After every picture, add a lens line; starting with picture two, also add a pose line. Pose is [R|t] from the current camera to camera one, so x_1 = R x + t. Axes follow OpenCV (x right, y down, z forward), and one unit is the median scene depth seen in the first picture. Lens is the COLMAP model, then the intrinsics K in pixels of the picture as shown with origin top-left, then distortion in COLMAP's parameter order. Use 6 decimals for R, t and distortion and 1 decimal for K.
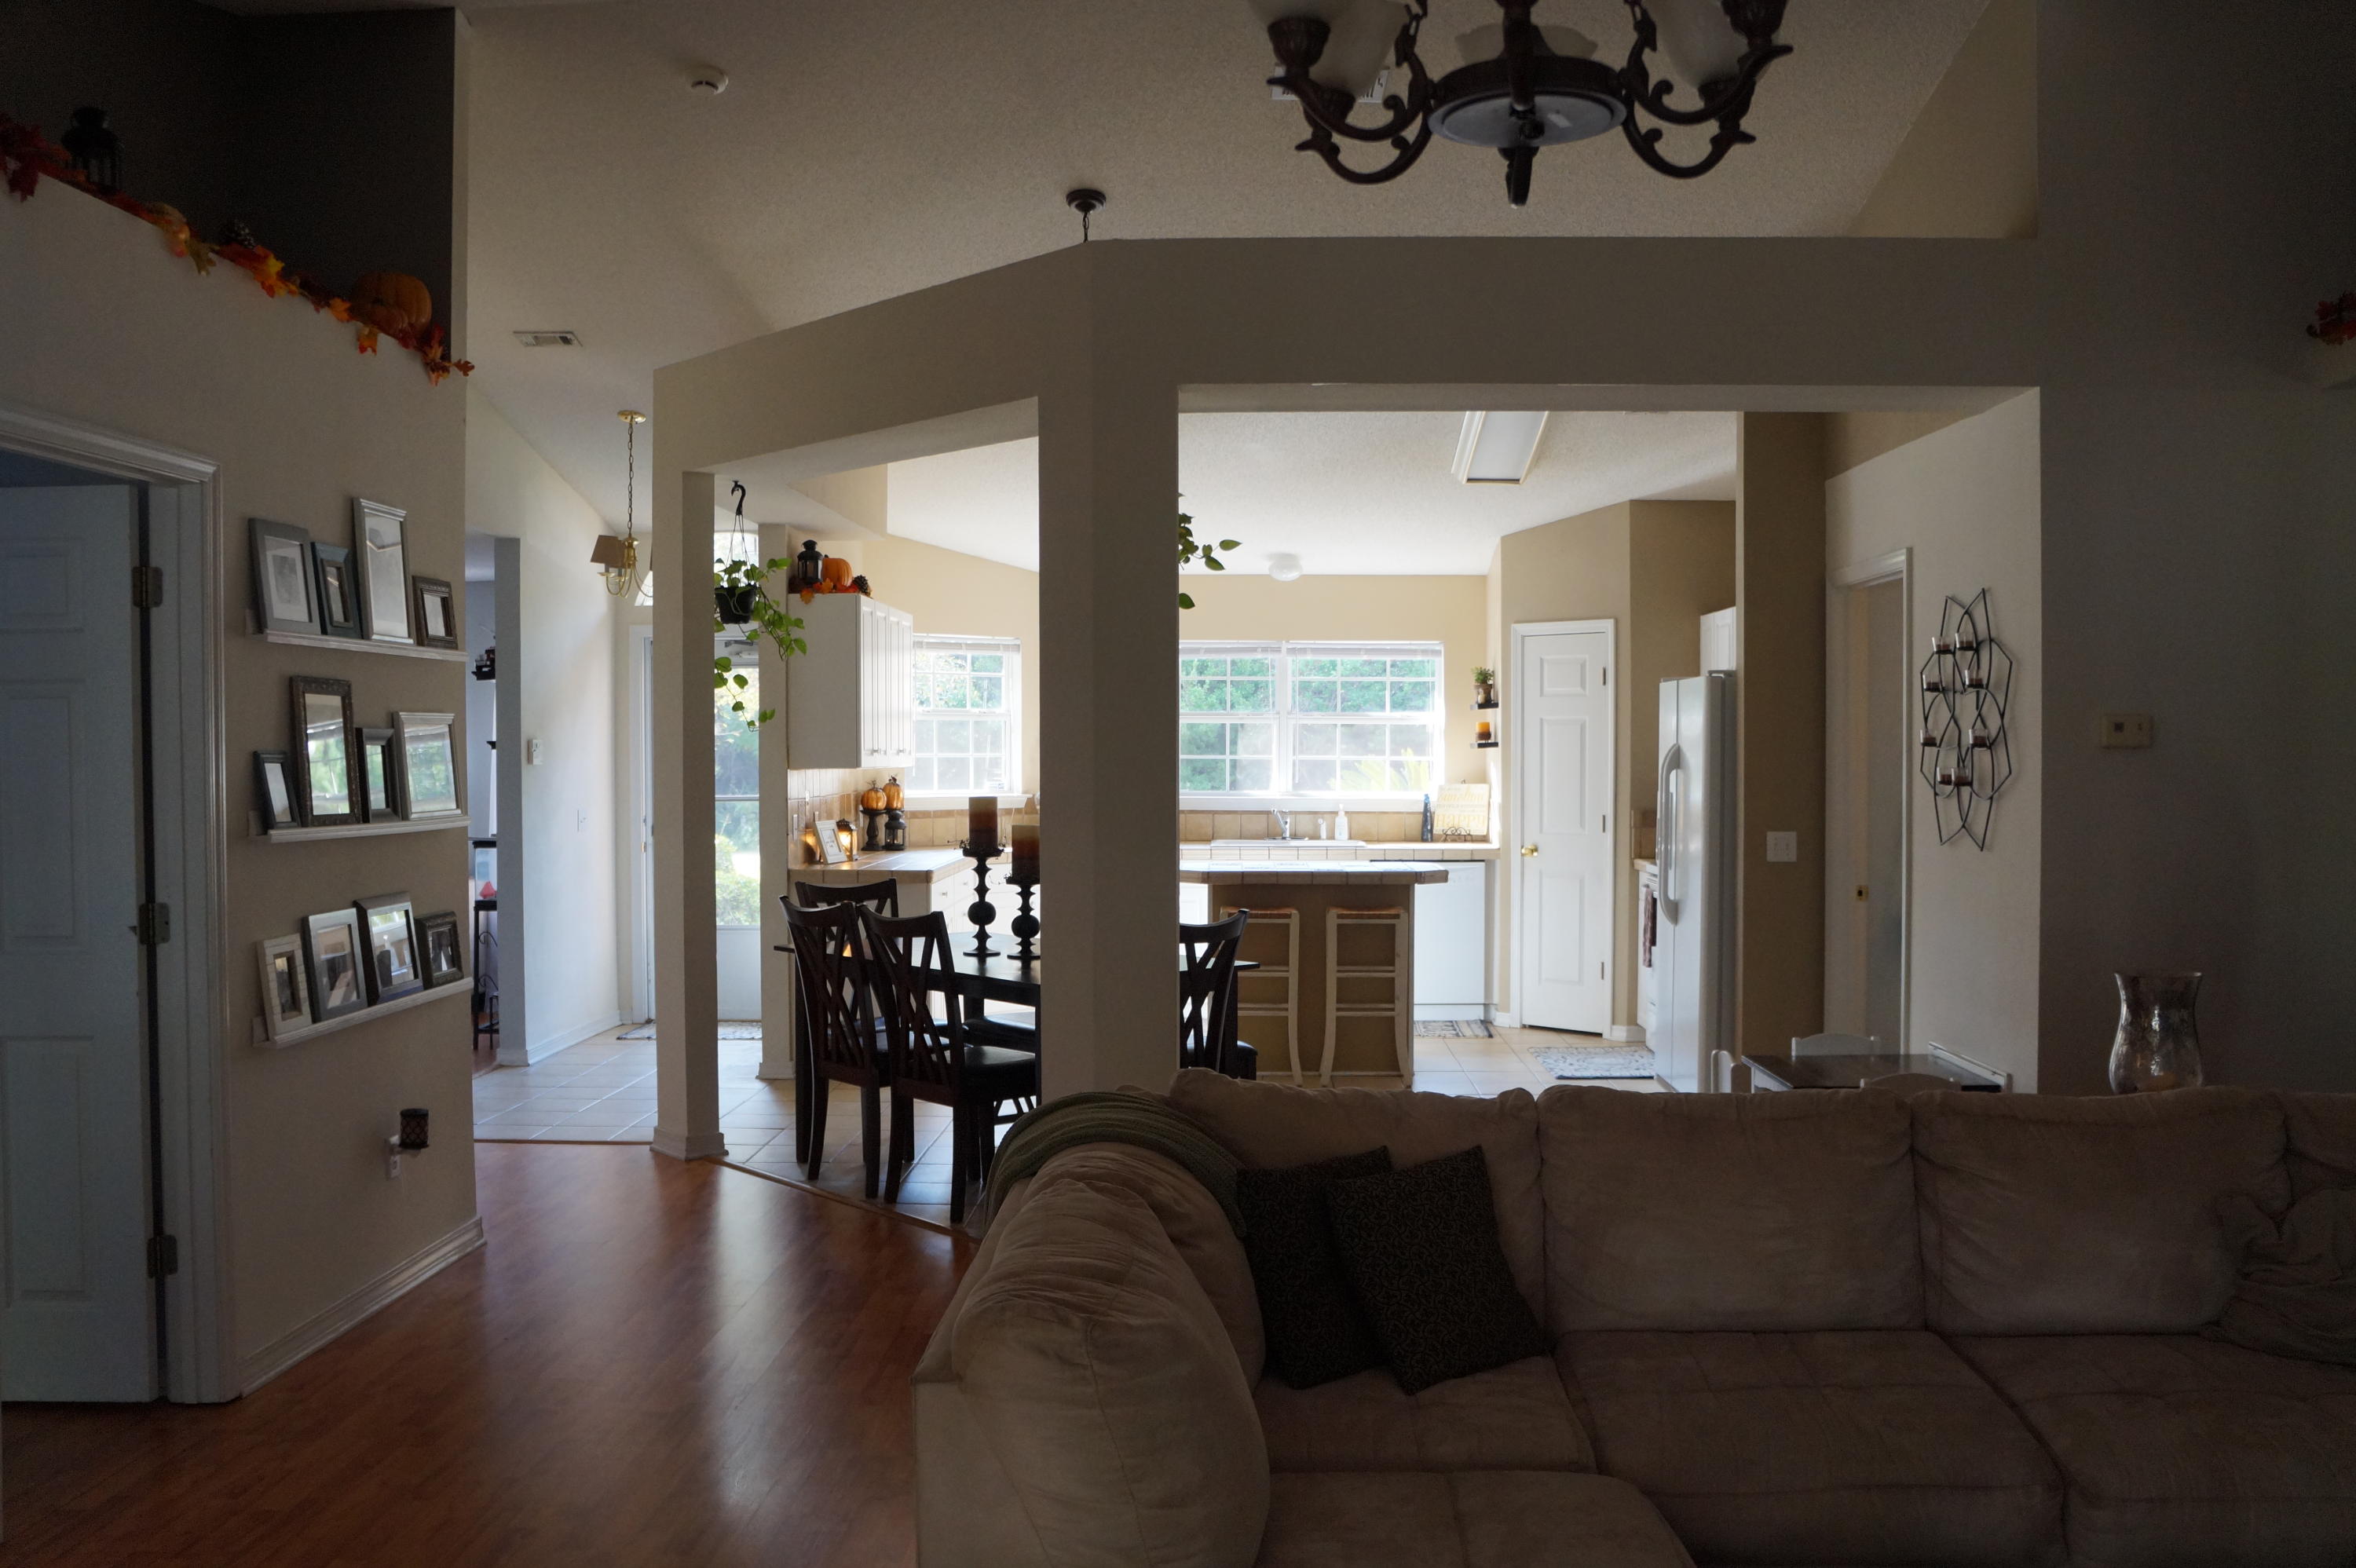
lens RADIAL K [[2037.9, 0, 1181.1], [0, 2037.9, 783.5], [0, 0, 1]] dist [-0.153680, 0.160483]
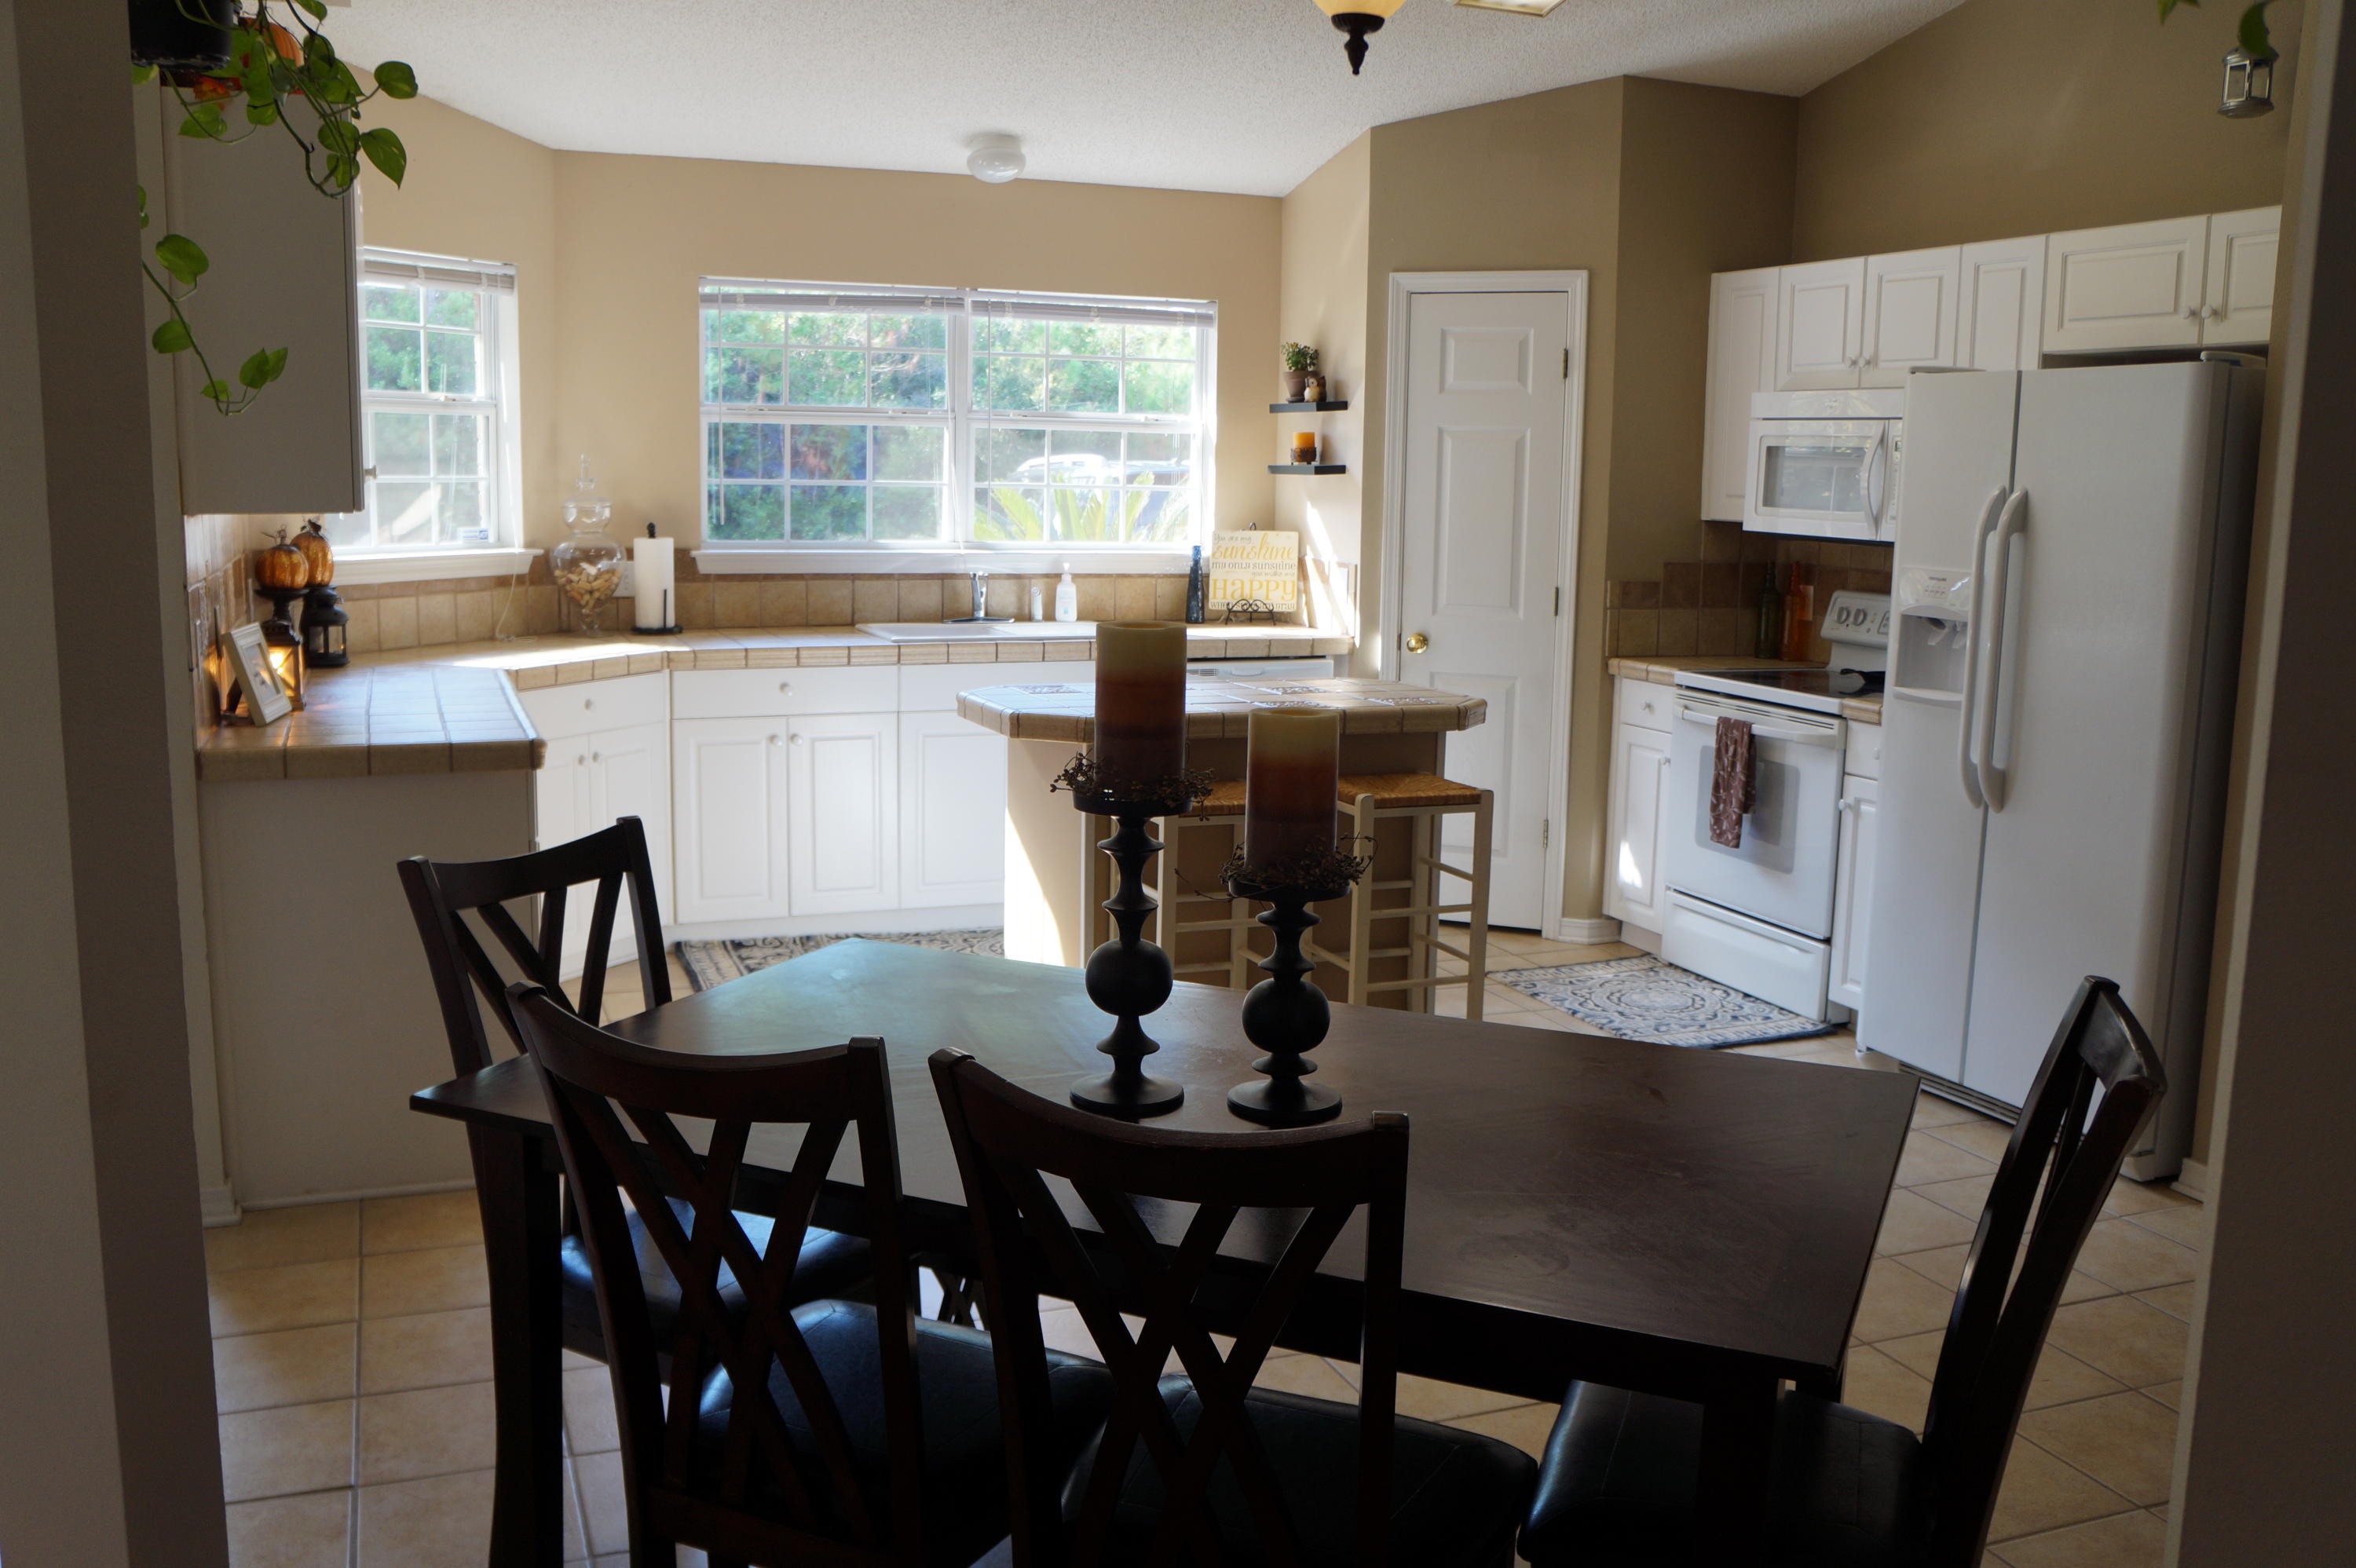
lens RADIAL K [[2037.9, 0, 1173.9], [0, 2037.9, 796.7], [0, 0, 1]] dist [-0.153680, 0.160483]
pose [[0.918047, -0.048316, 0.393516, -0.138266], [-0.009945, 0.989428, 0.144681, -0.009143], [-0.396347, -0.136737, 0.907861, 0.434468]]
